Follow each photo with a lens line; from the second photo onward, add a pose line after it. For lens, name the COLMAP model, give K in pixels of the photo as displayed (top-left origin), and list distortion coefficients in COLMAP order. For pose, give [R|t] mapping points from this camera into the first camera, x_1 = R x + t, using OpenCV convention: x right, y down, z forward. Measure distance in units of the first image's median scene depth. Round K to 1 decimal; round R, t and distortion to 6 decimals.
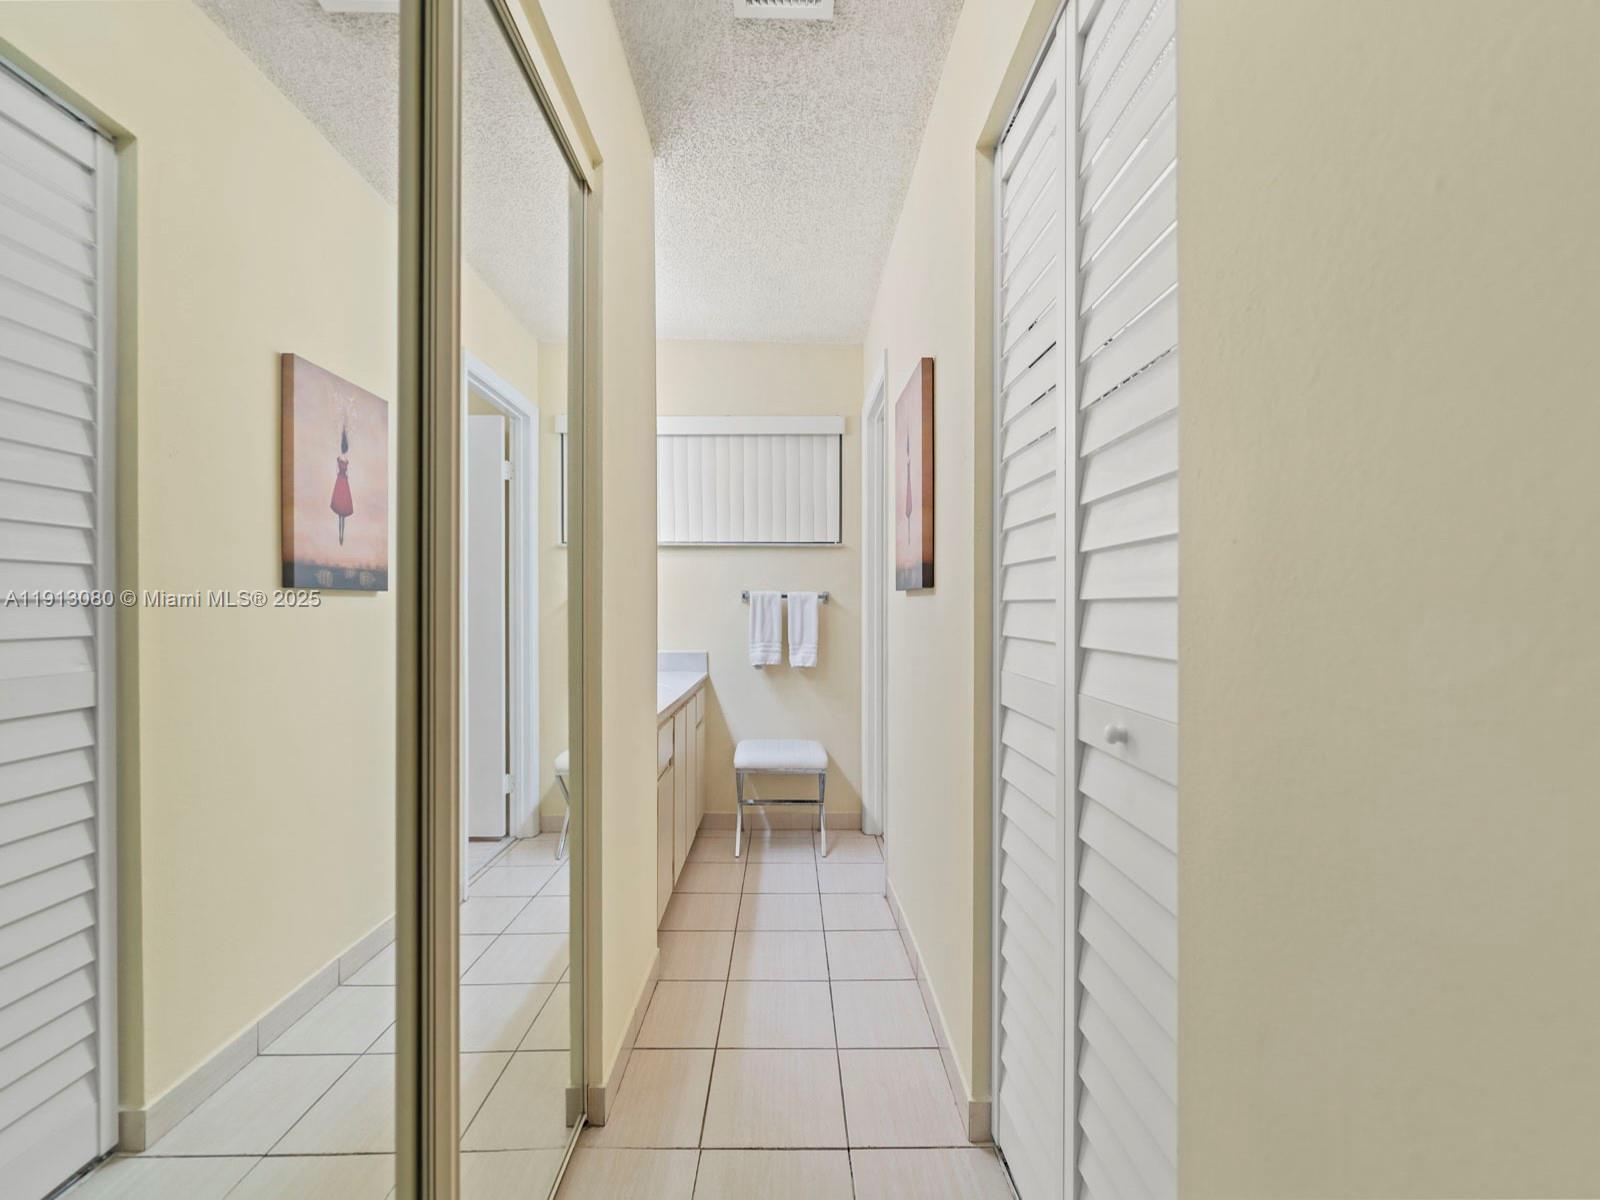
lens RADIAL K [[653.4, 0, 804.1], [0, 653.4, 608.5], [0, 0, 1]] dist [0.003314, -0.001881]
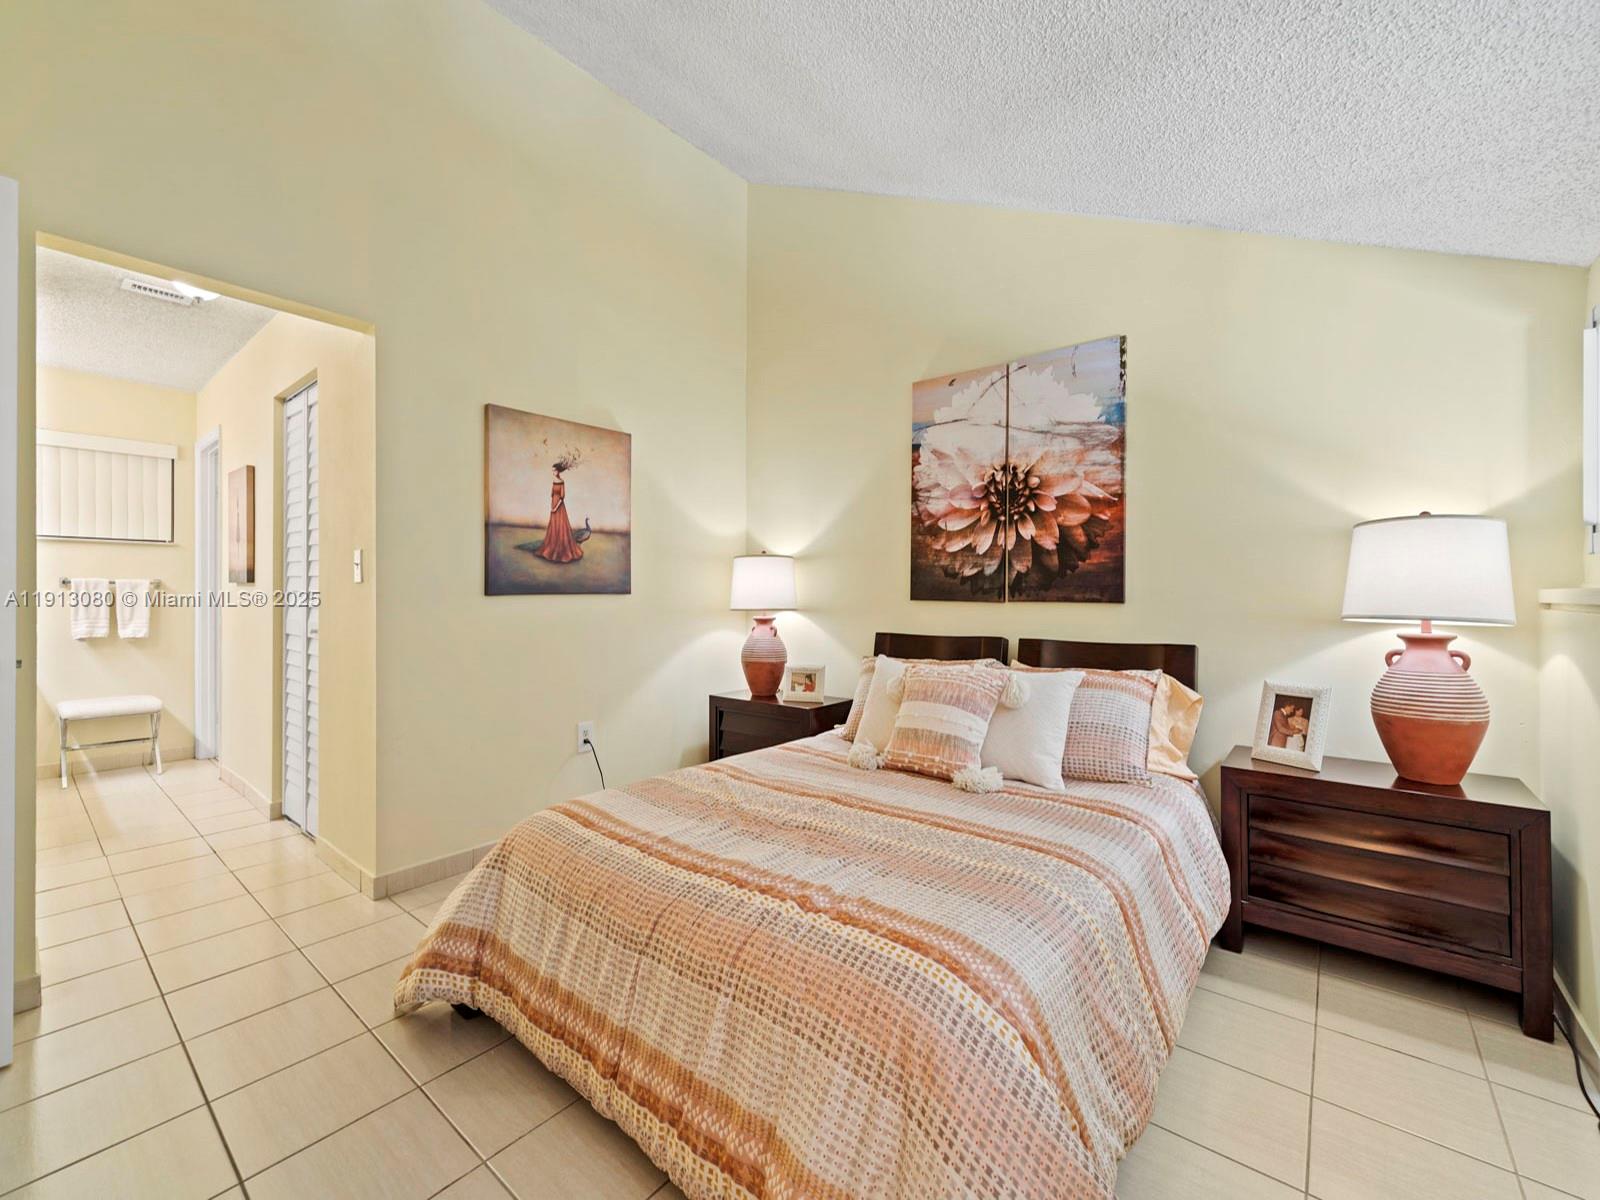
lens RADIAL K [[653.4, 0, 802.3], [0, 653.4, 592.2], [0, 0, 1]] dist [0.003314, -0.001881]
pose [[0.651600, -0.000513, 0.758563, -0.120913], [0.000363, 1.000000, 0.000365, -0.000188], [-0.758563, 0.000038, 0.651600, -0.834558]]
